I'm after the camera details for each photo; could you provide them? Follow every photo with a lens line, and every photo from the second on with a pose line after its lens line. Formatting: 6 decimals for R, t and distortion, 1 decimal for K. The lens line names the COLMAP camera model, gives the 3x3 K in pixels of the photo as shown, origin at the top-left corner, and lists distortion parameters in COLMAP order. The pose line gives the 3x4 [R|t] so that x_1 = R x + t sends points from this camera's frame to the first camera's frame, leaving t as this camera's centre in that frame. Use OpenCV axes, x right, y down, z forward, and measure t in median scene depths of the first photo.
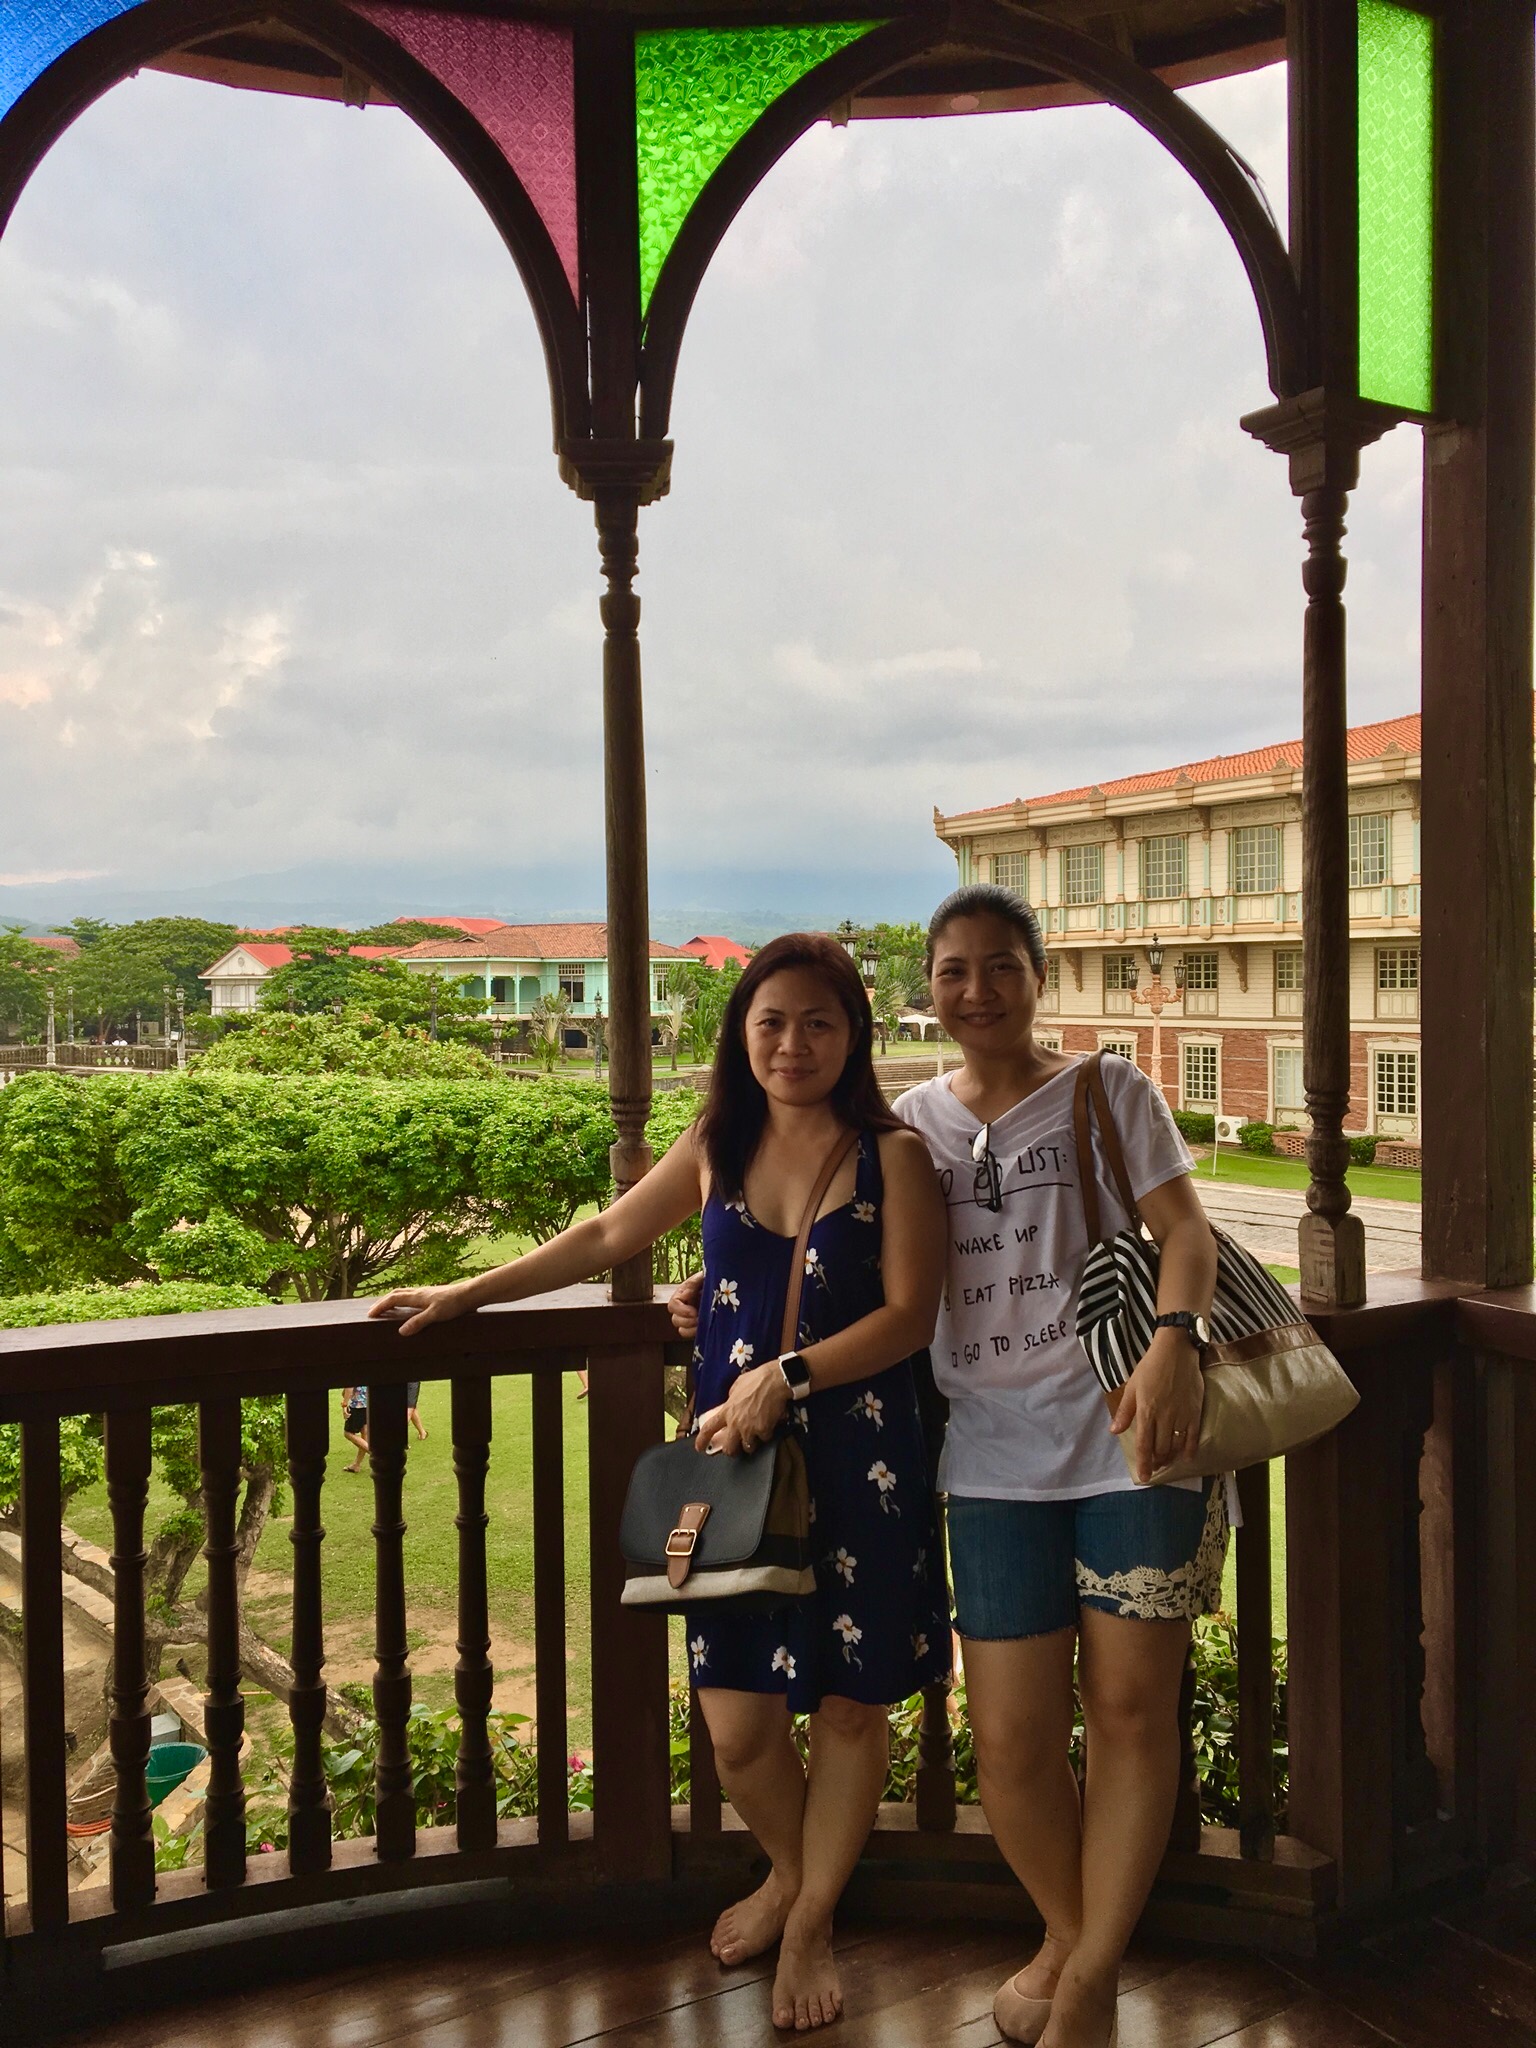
lens RADIAL K [[1697.2, 0, 780.5], [0, 1697.2, 1024.8], [0, 0, 1]] dist [0.056675, -0.062219]
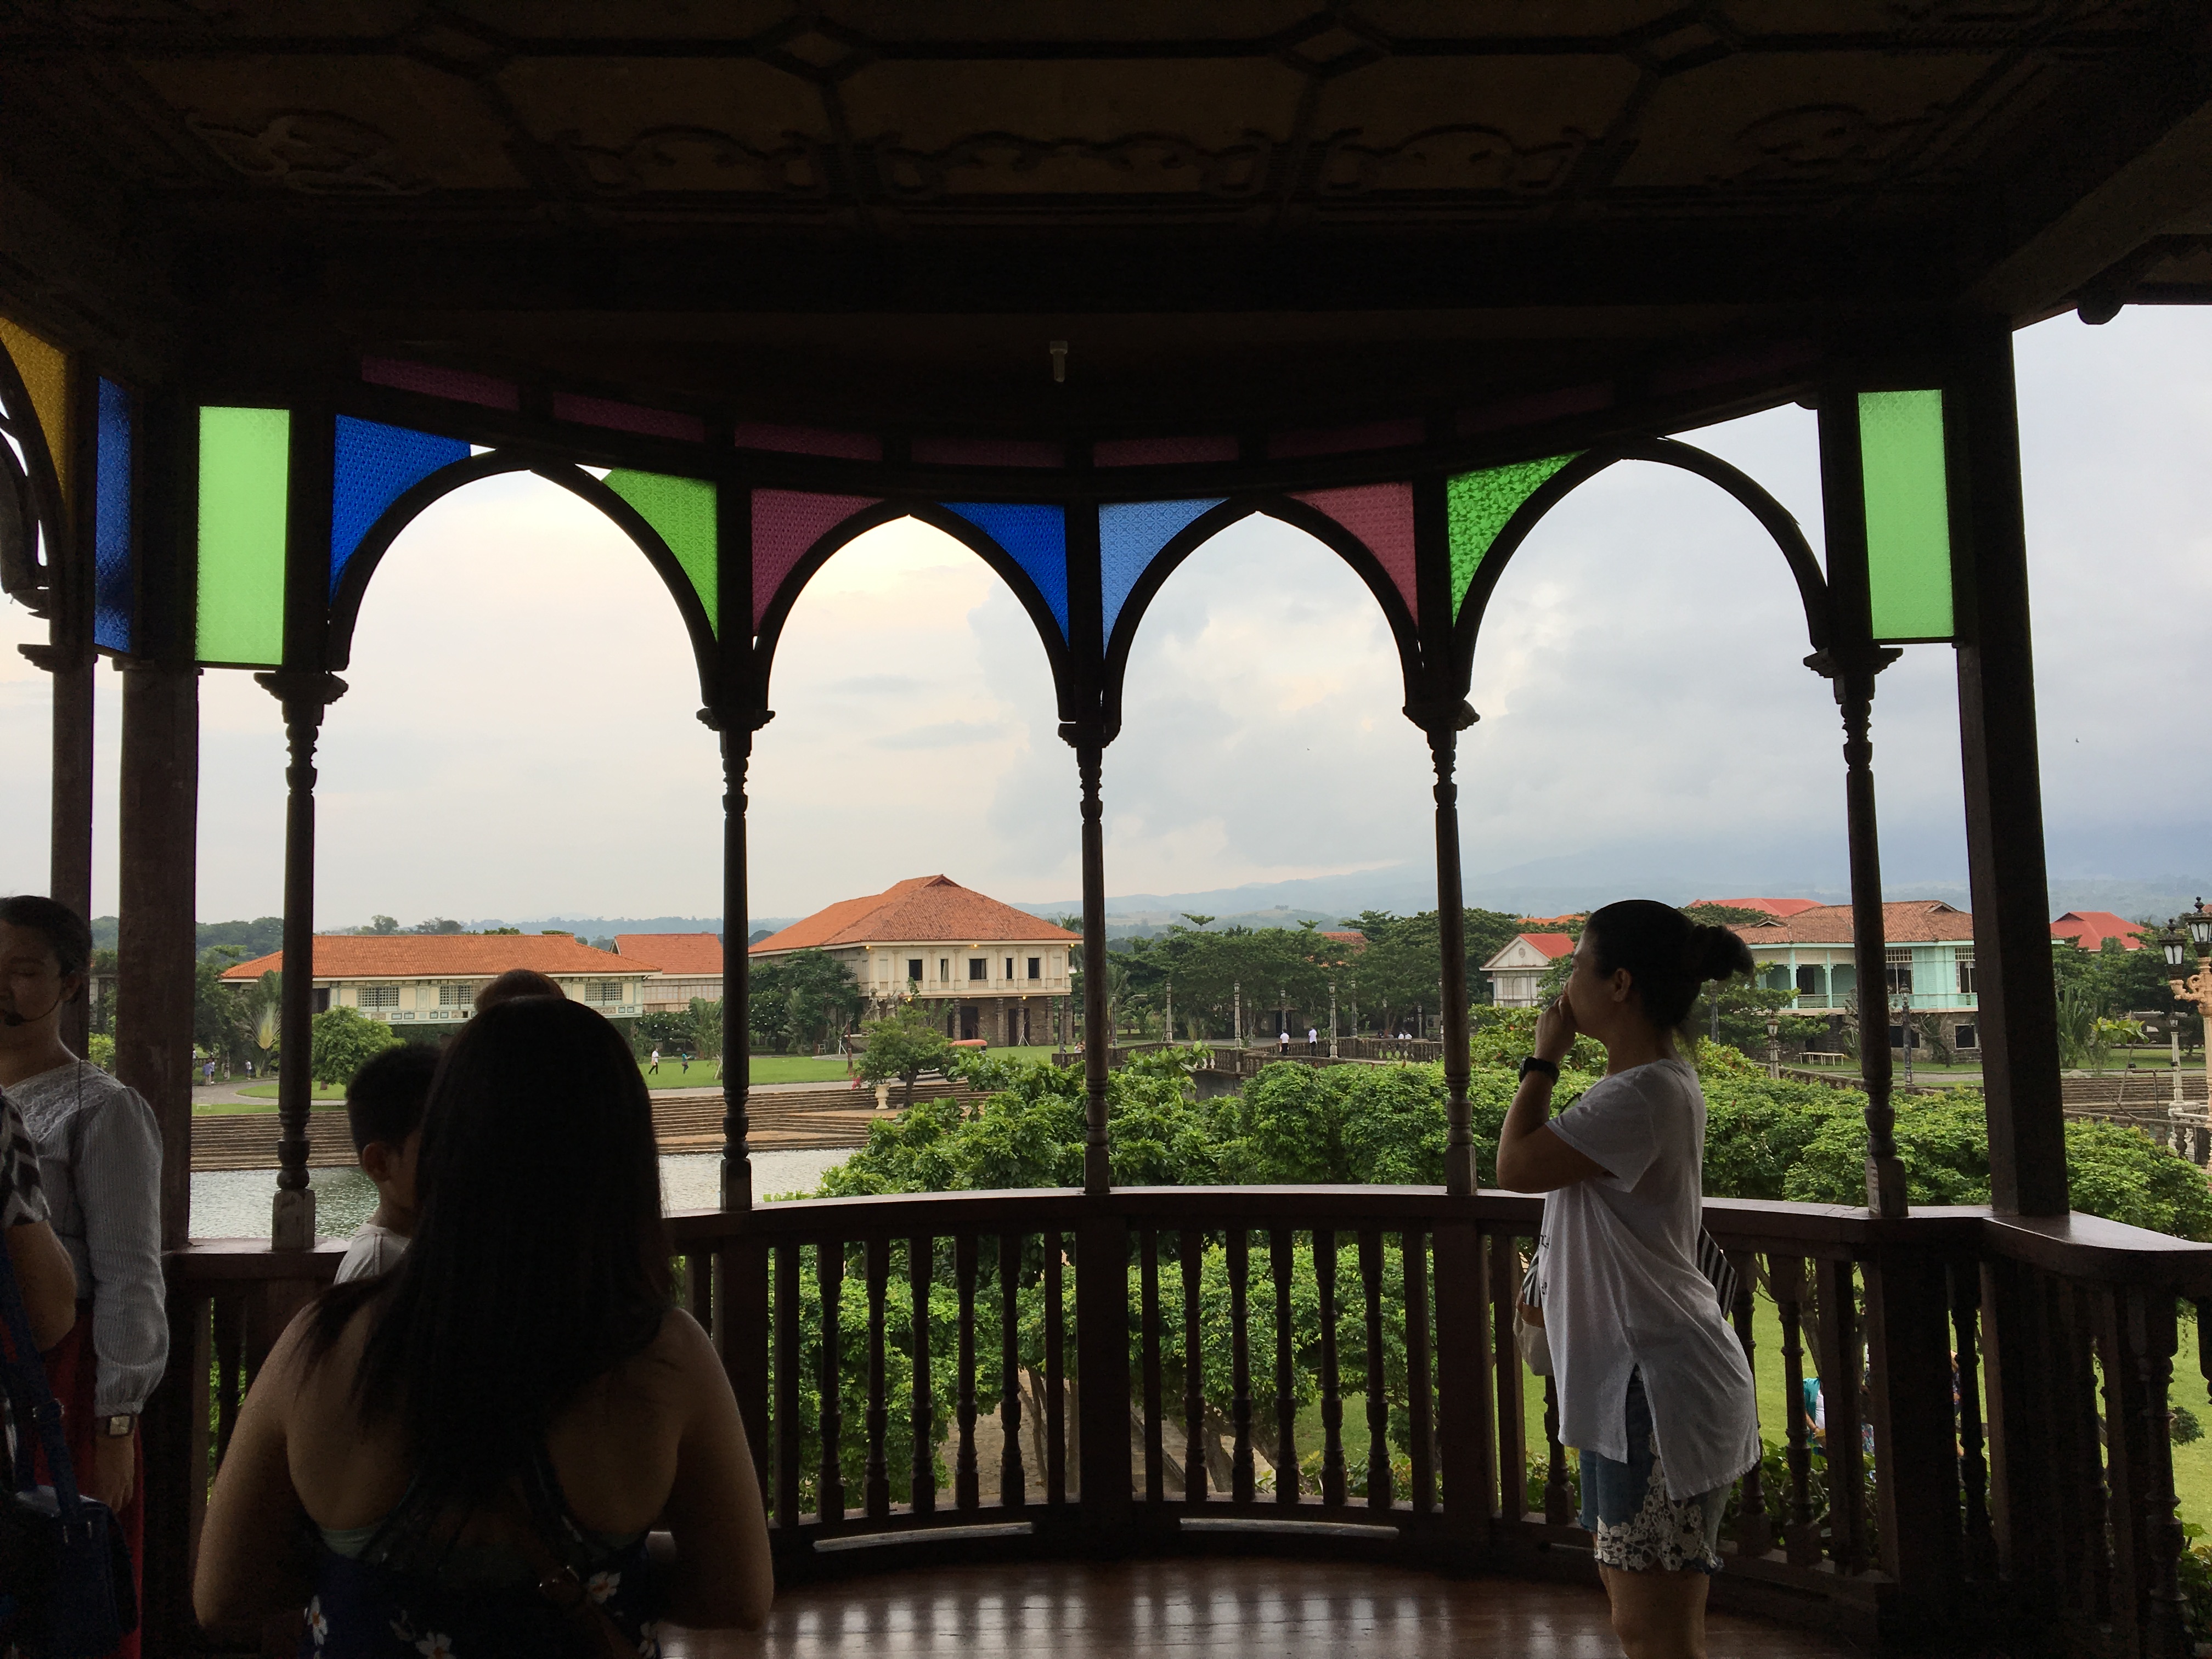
lens RADIAL K [[1833.1, 0, 1099.7], [0, 1833.1, 824.2], [0, 0, 1]] dist [0.056675, -0.062219]
pose [[0.859574, -0.051100, -0.508451, 0.104262], [-0.002491, 0.994557, -0.104165, -0.002624], [0.511006, 0.090804, 0.854768, -0.147601]]
